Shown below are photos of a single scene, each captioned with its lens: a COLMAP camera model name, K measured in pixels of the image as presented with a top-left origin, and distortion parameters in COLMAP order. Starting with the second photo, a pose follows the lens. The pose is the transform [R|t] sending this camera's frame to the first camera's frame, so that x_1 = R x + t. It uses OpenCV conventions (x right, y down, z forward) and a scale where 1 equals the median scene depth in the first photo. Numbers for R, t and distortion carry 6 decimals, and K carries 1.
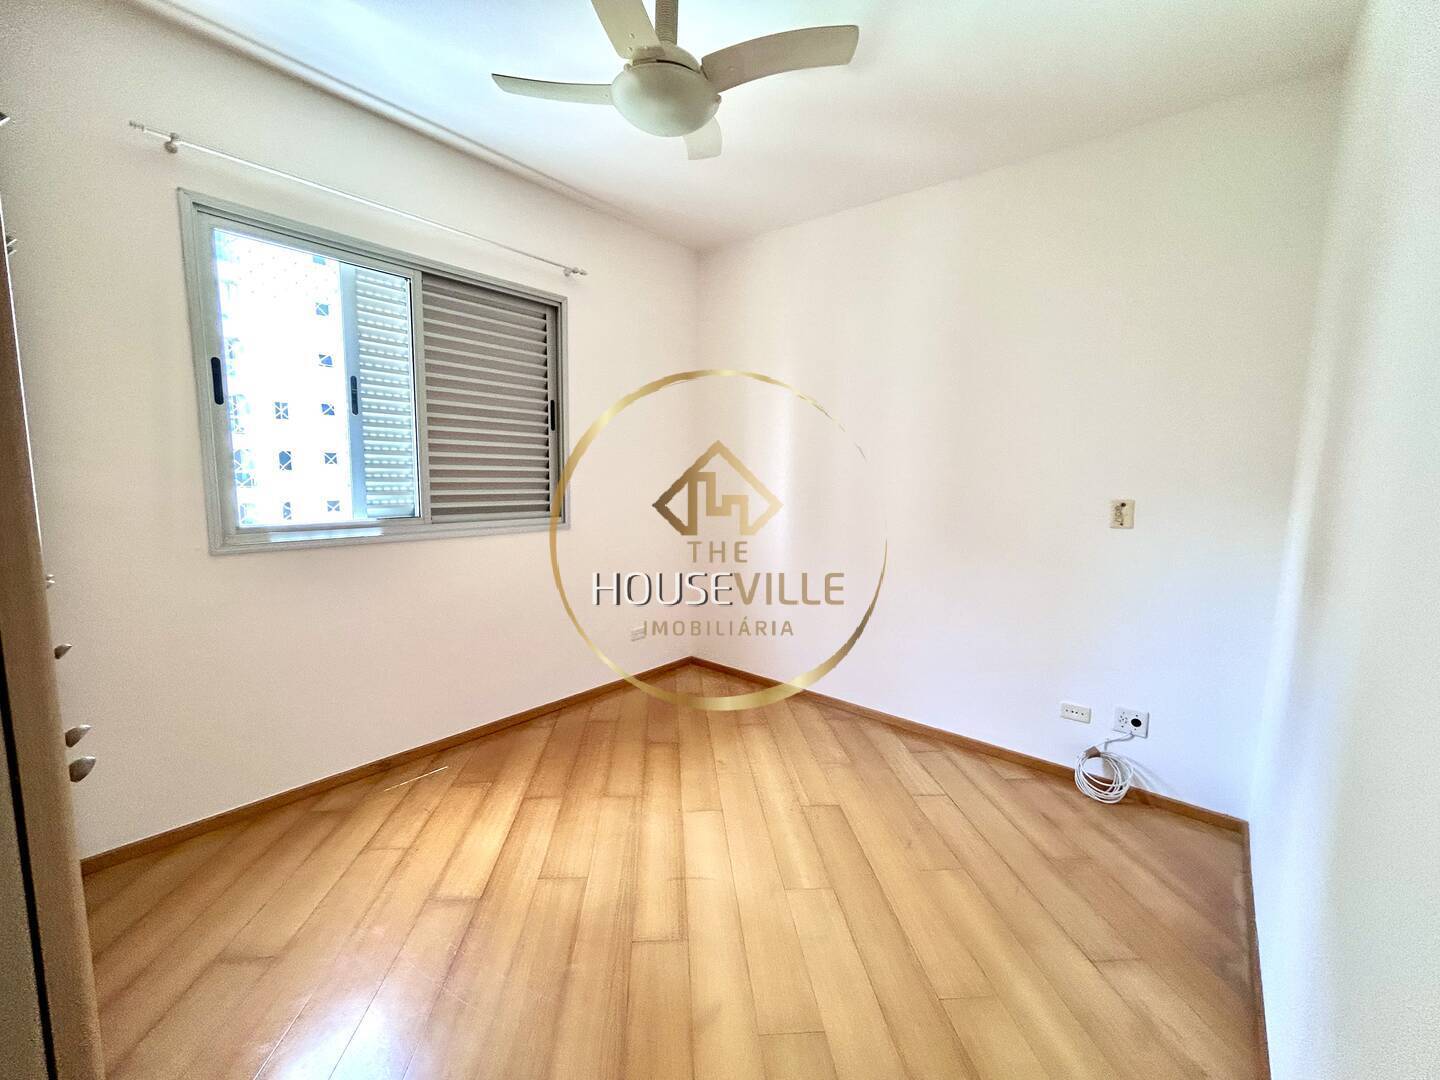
lens RADIAL K [[590.3, 0, 711.8], [0, 590.3, 545.4], [0, 0, 1]] dist [0.001520, 0.000766]
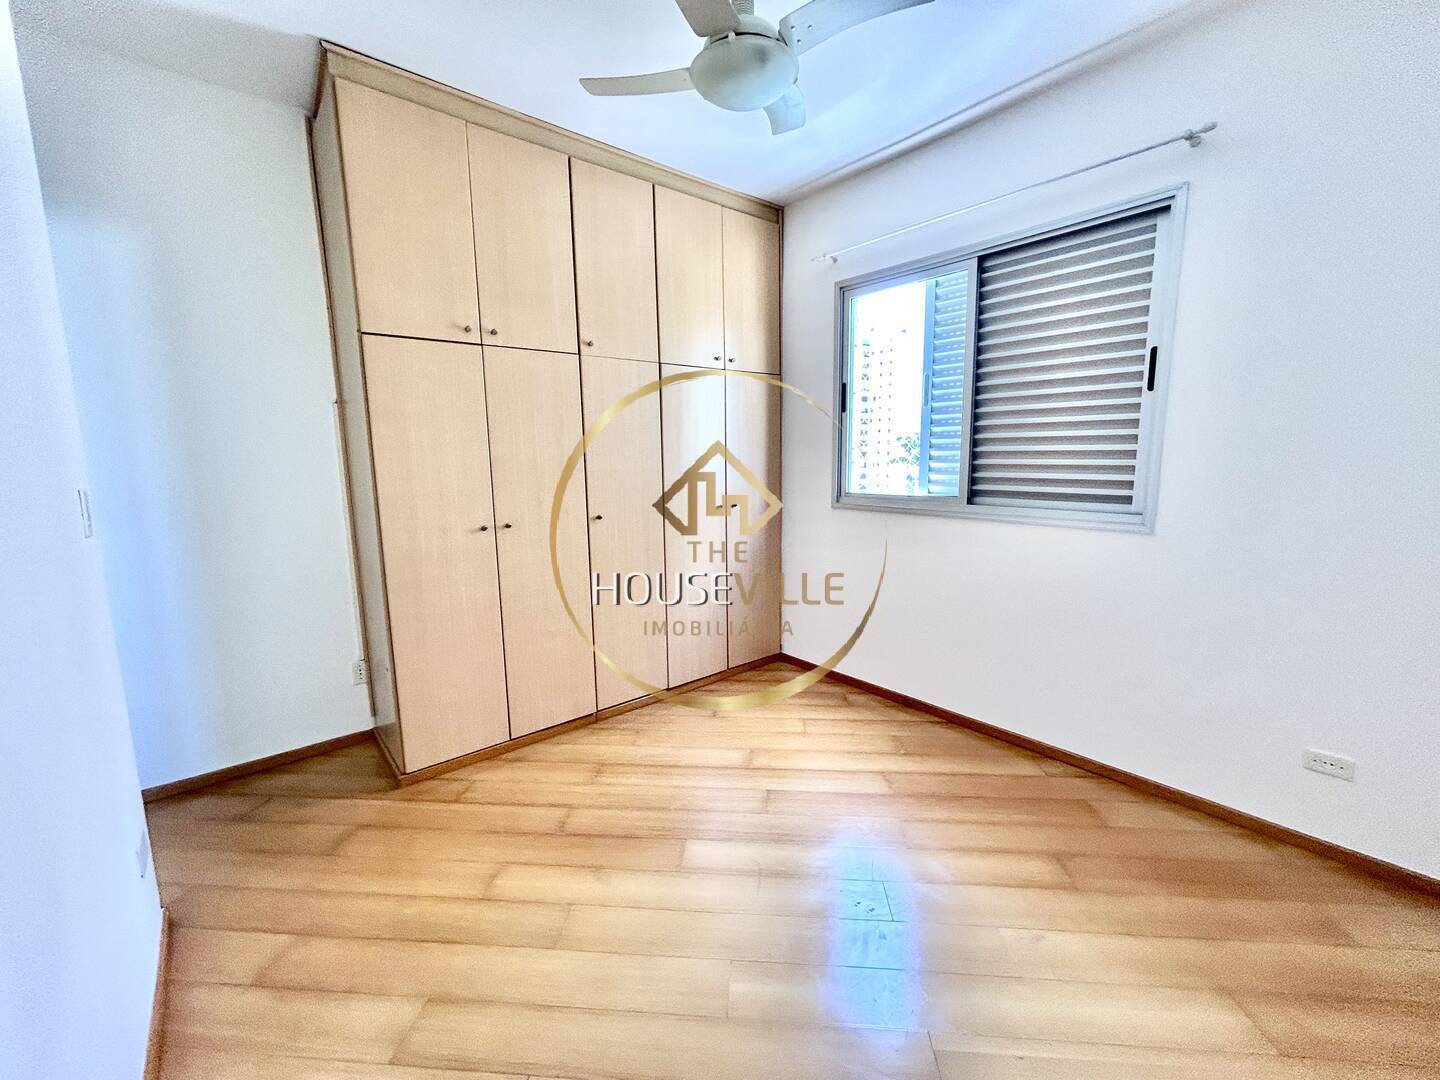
lens RADIAL K [[588.4, 0, 720.0], [0, 588.4, 540.0], [0, 0, 1]] dist [0.008021, 0.000083]
pose [[-0.161633, 0.127240, -0.978614, 0.755336], [-0.114918, 0.982480, 0.146723, -0.093487], [0.980137, 0.136176, -0.144179, 0.910111]]
